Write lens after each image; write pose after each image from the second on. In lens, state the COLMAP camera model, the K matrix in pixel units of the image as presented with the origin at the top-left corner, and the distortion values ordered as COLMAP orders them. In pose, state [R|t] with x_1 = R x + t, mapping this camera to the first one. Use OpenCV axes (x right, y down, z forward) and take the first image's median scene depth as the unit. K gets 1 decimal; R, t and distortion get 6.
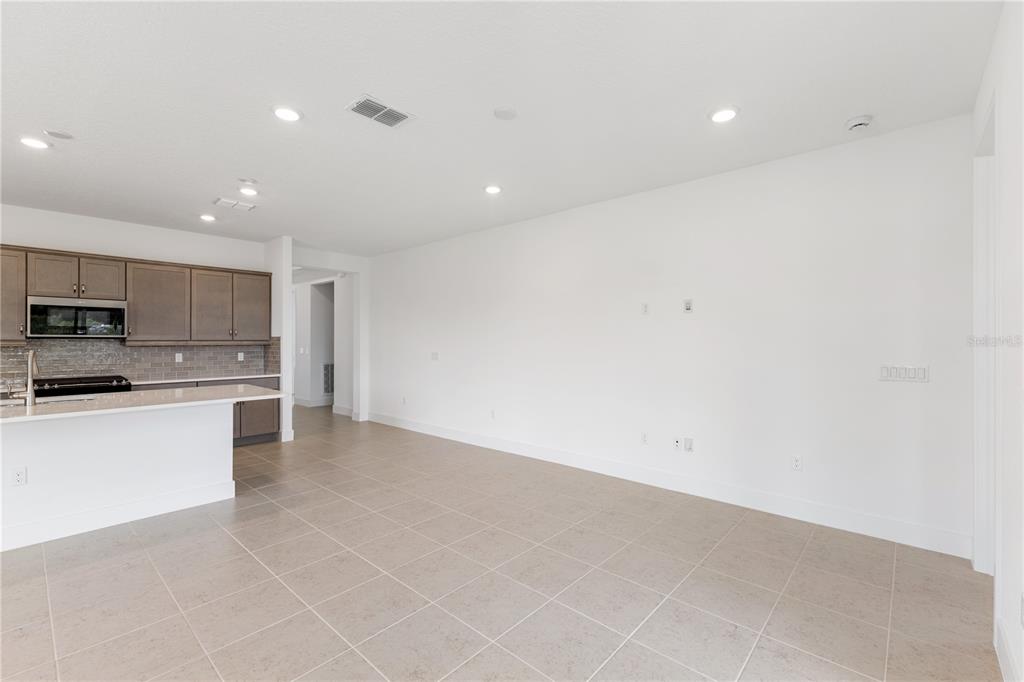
lens RADIAL K [[442.4, 0, 516.5], [0, 442.4, 341.3], [0, 0, 1]] dist [0.005756, 0.000170]
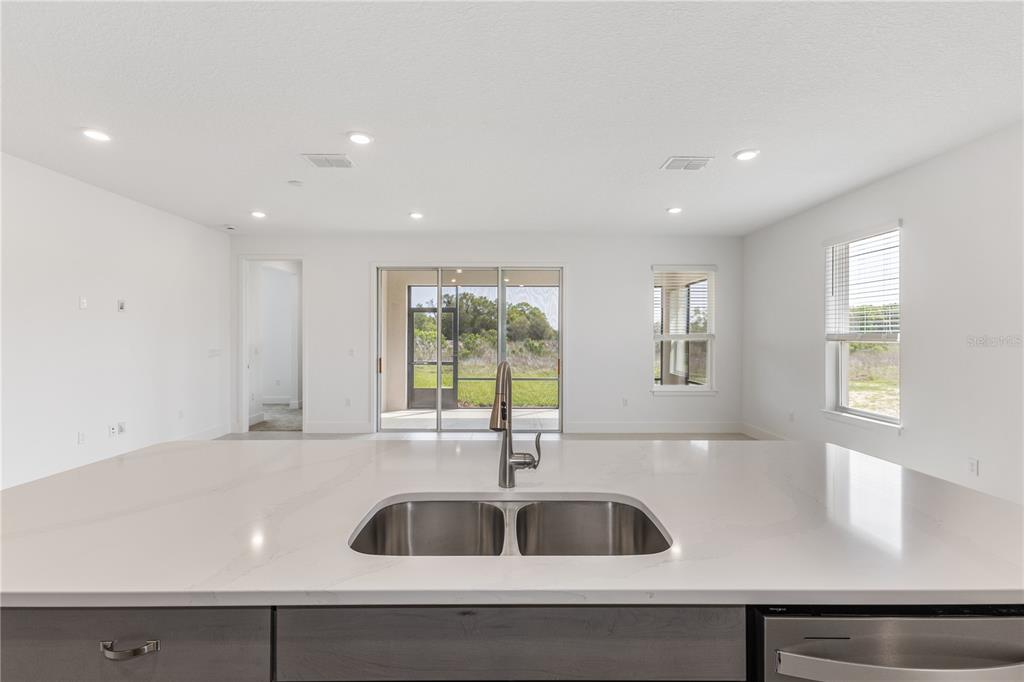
lens RADIAL K [[442.4, 0, 511.8], [0, 442.4, 335.8], [0, 0, 1]] dist [0.005756, 0.000170]
pose [[-0.677731, -0.000200, 0.735309, -0.902493], [0.000511, 1.000000, 0.000743, -0.002402], [-0.735309, 0.000879, -0.677731, 0.827252]]
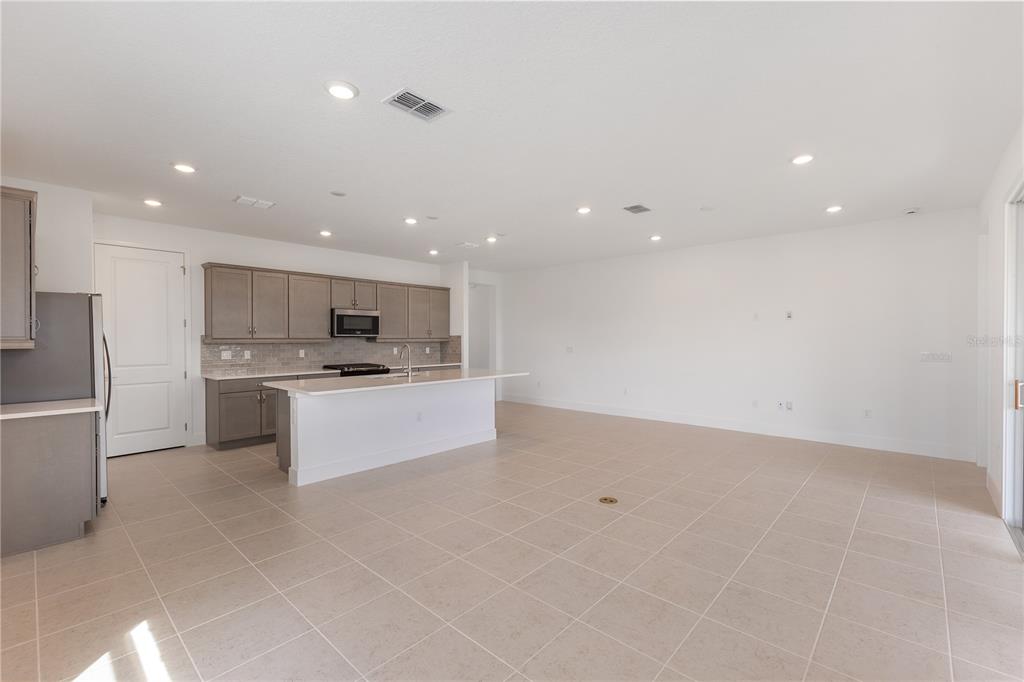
lens RADIAL K [[442.4, 0, 513.3], [0, 442.4, 341.7], [0, 0, 1]] dist [0.005756, 0.000170]
pose [[0.999948, -0.001931, -0.010010, -0.437612], [0.001995, 0.999978, 0.006403, 0.000439], [0.009997, -0.006423, 0.999929, -0.429787]]
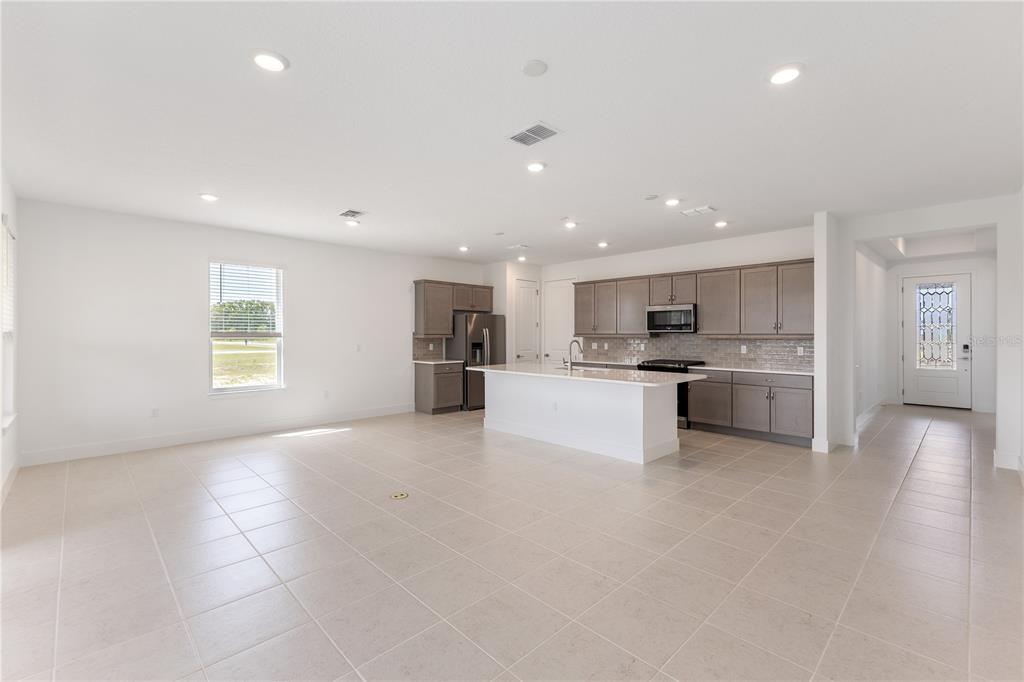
lens RADIAL K [[442.4, 0, 509.6], [0, 442.4, 332.9], [0, 0, 1]] dist [0.005756, 0.000170]
pose [[-0.070329, -0.001229, -0.997523, 0.458985], [-0.001515, 0.999998, -0.001126, -0.003257], [0.997523, 0.001433, -0.070330, 0.562582]]
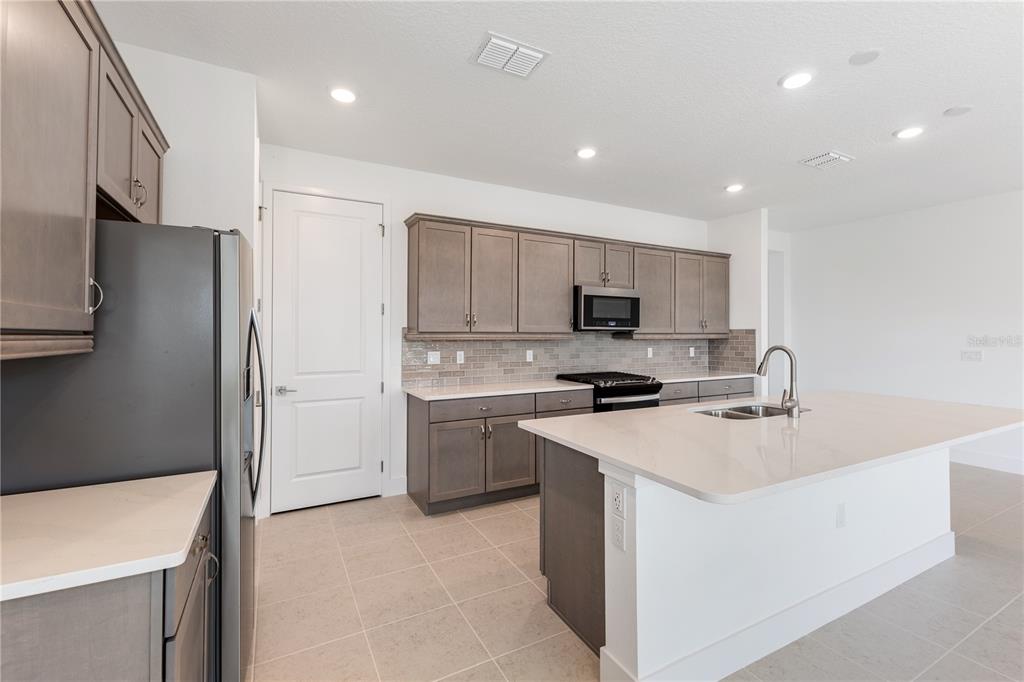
lens RADIAL K [[442.4, 0, 506.6], [0, 442.4, 326.9], [0, 0, 1]] dist [0.005756, 0.000170]
pose [[0.938030, -0.003532, -0.346535, -0.831953], [-0.002447, 0.999856, -0.016816, 0.000911], [0.346545, 0.016622, 0.937886, 0.067114]]
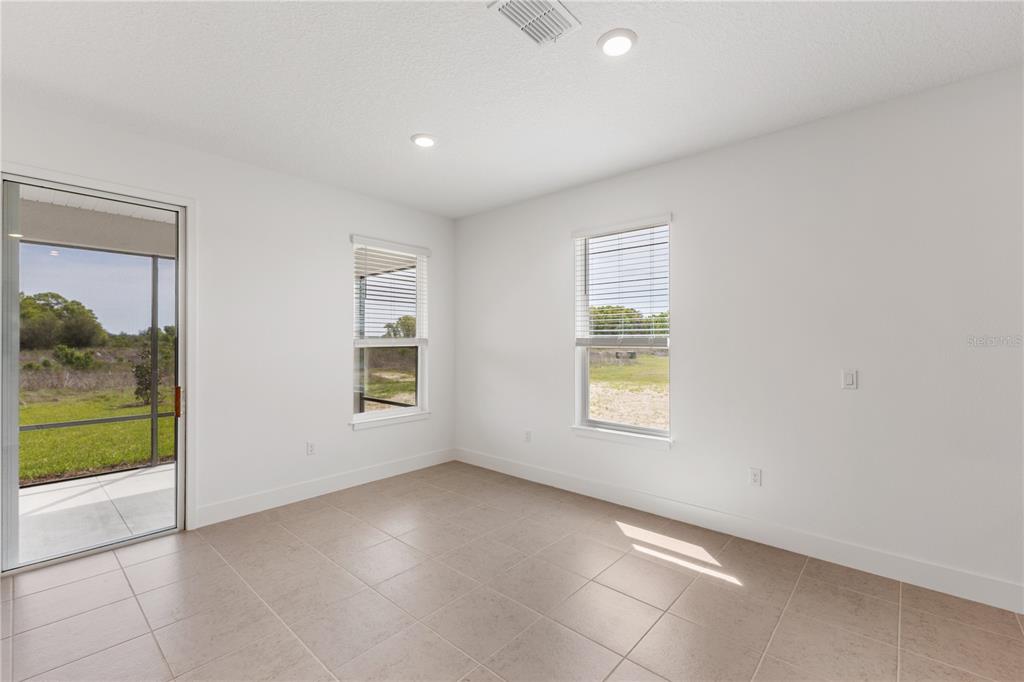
lens RADIAL K [[442.4, 0, 511.4], [0, 442.4, 338.0], [0, 0, 1]] dist [0.005756, 0.000170]
pose [[-0.999986, 0.000290, -0.005351, -0.537290], [0.000325, 0.999978, -0.006688, -0.000464], [0.005349, -0.006690, -0.999963, 0.511220]]
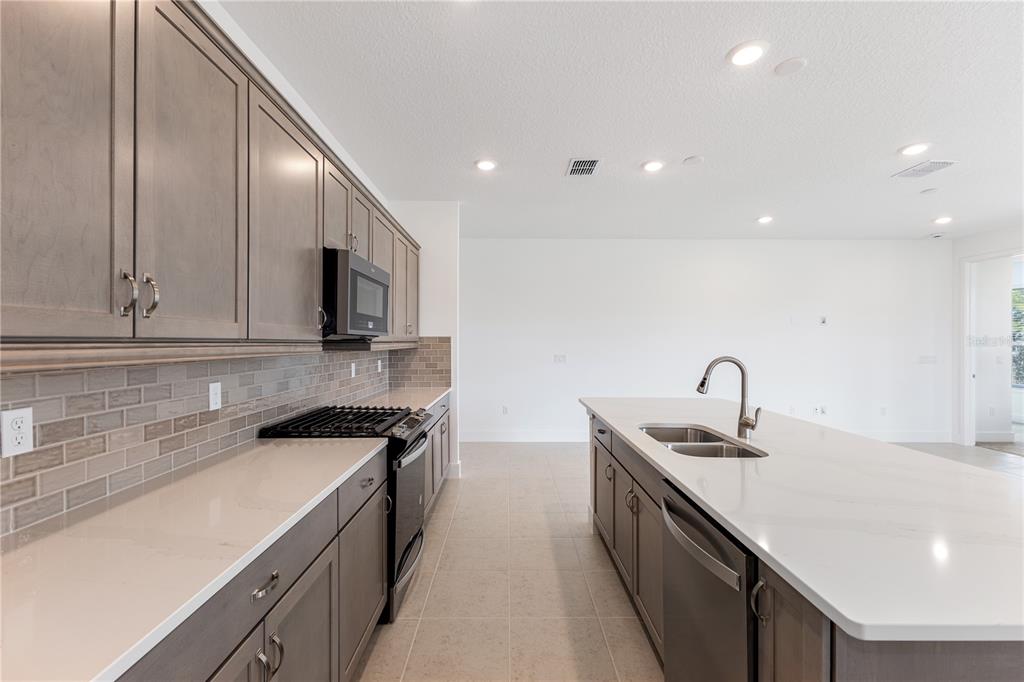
lens RADIAL K [[442.4, 0, 511.0], [0, 442.4, 343.3], [0, 0, 1]] dist [0.005756, 0.000170]
pose [[0.738552, 0.000001, 0.674197, -1.162575], [-0.001656, 0.999997, 0.001813, -0.001508], [-0.674194, -0.002455, 0.738550, 0.472972]]
